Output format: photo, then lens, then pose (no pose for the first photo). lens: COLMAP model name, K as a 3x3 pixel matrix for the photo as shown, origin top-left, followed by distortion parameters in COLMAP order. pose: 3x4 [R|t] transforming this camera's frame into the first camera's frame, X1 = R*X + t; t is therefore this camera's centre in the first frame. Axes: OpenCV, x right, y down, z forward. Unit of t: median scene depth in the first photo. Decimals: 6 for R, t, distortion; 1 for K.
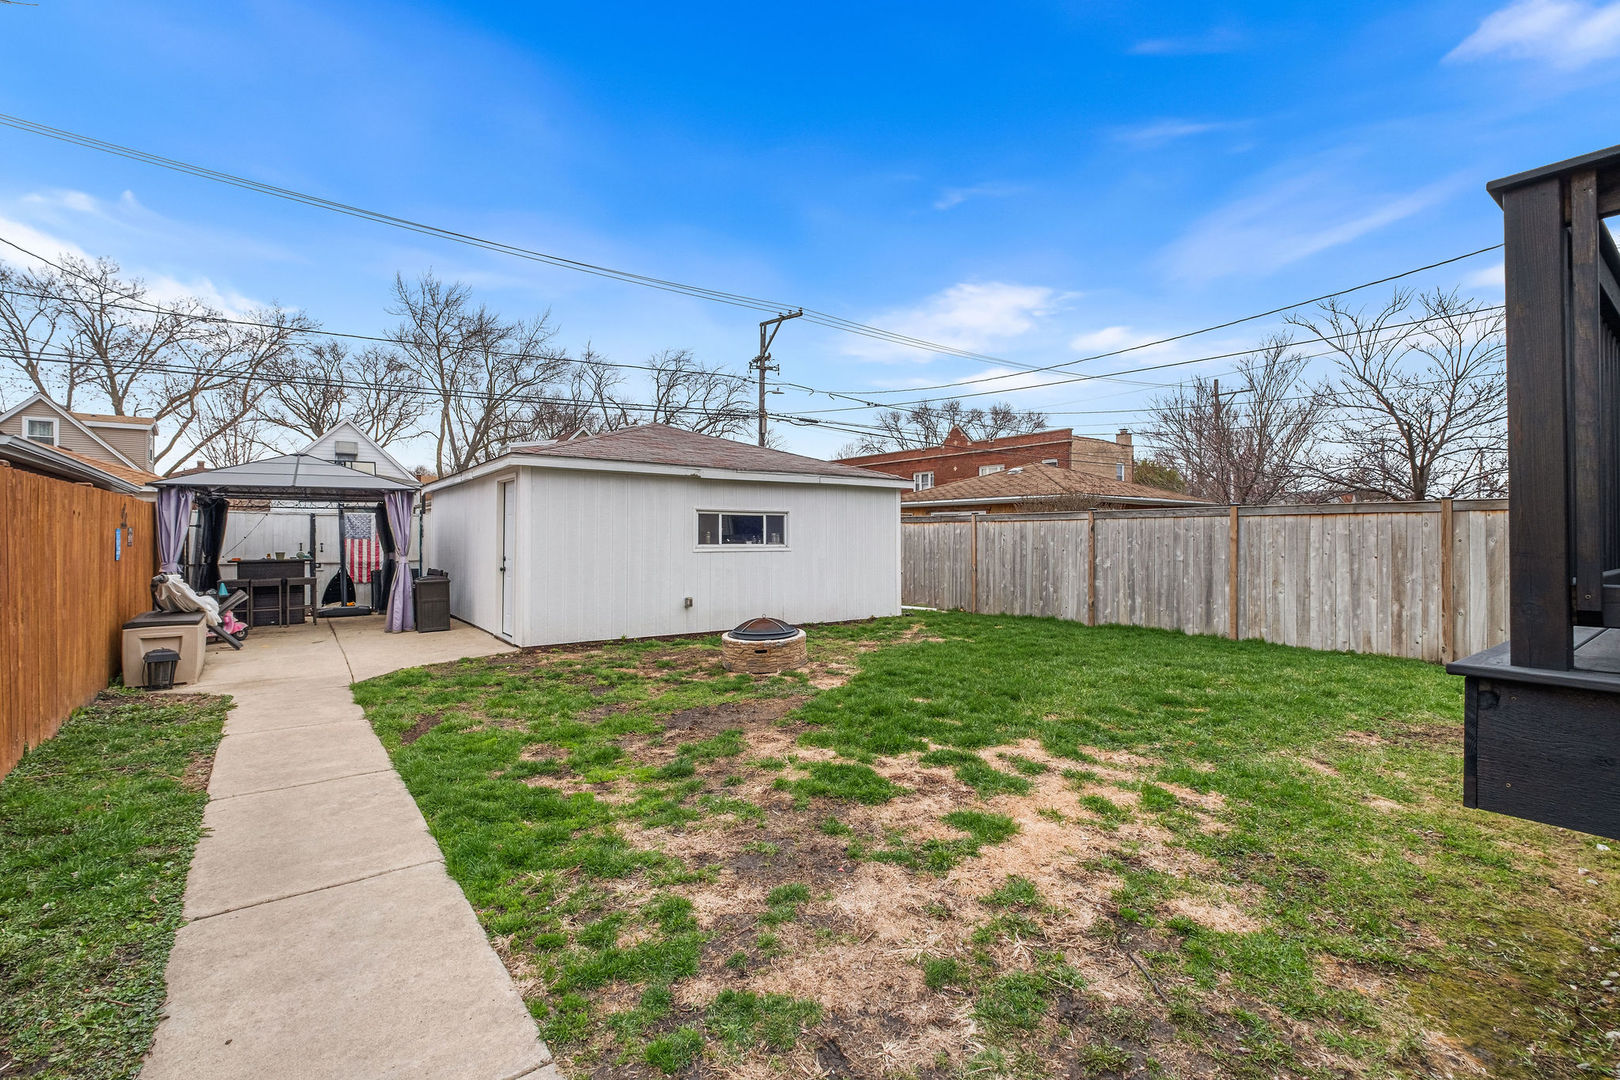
lens RADIAL K [[708.1, 0, 800.9], [0, 708.1, 538.4], [0, 0, 1]] dist [0.002202, -0.002678]
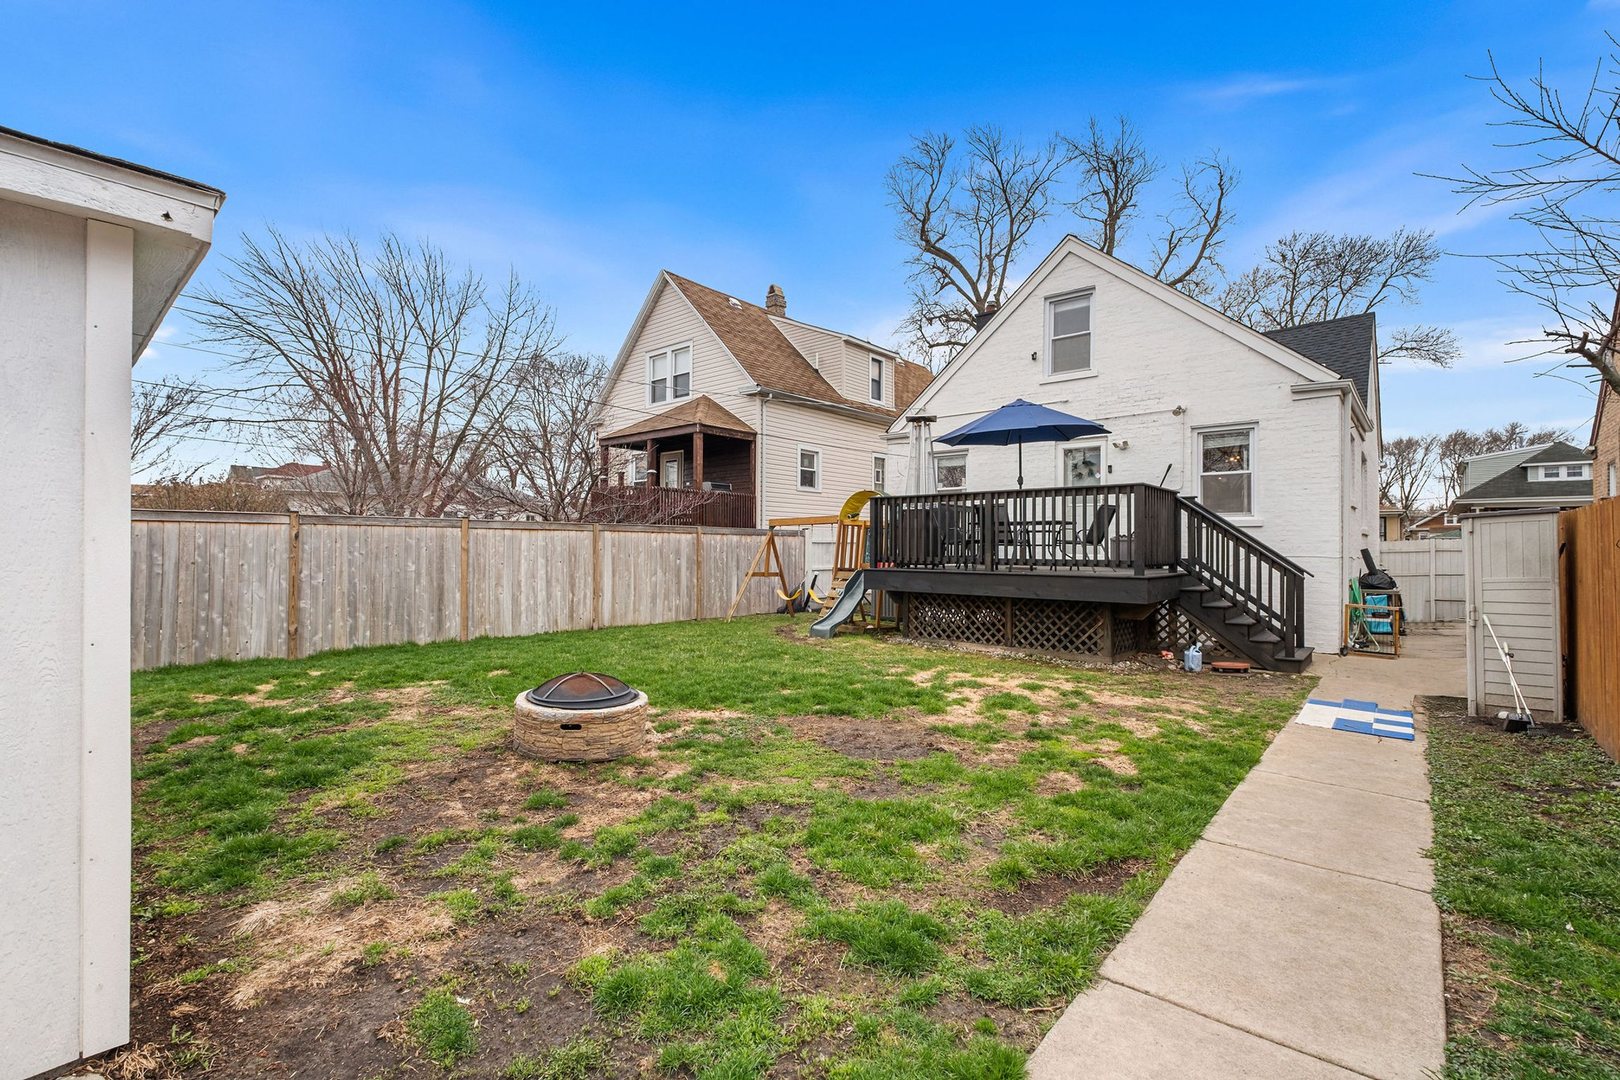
lens RADIAL K [[708.1, 0, 800.4], [0, 708.1, 538.1], [0, 0, 1]] dist [0.002202, -0.002678]
pose [[-0.201190, 0.011207, 0.979488, -0.550398], [-0.001620, 0.999929, -0.011773, -0.003636], [-0.979551, -0.003955, -0.201157, 0.692001]]
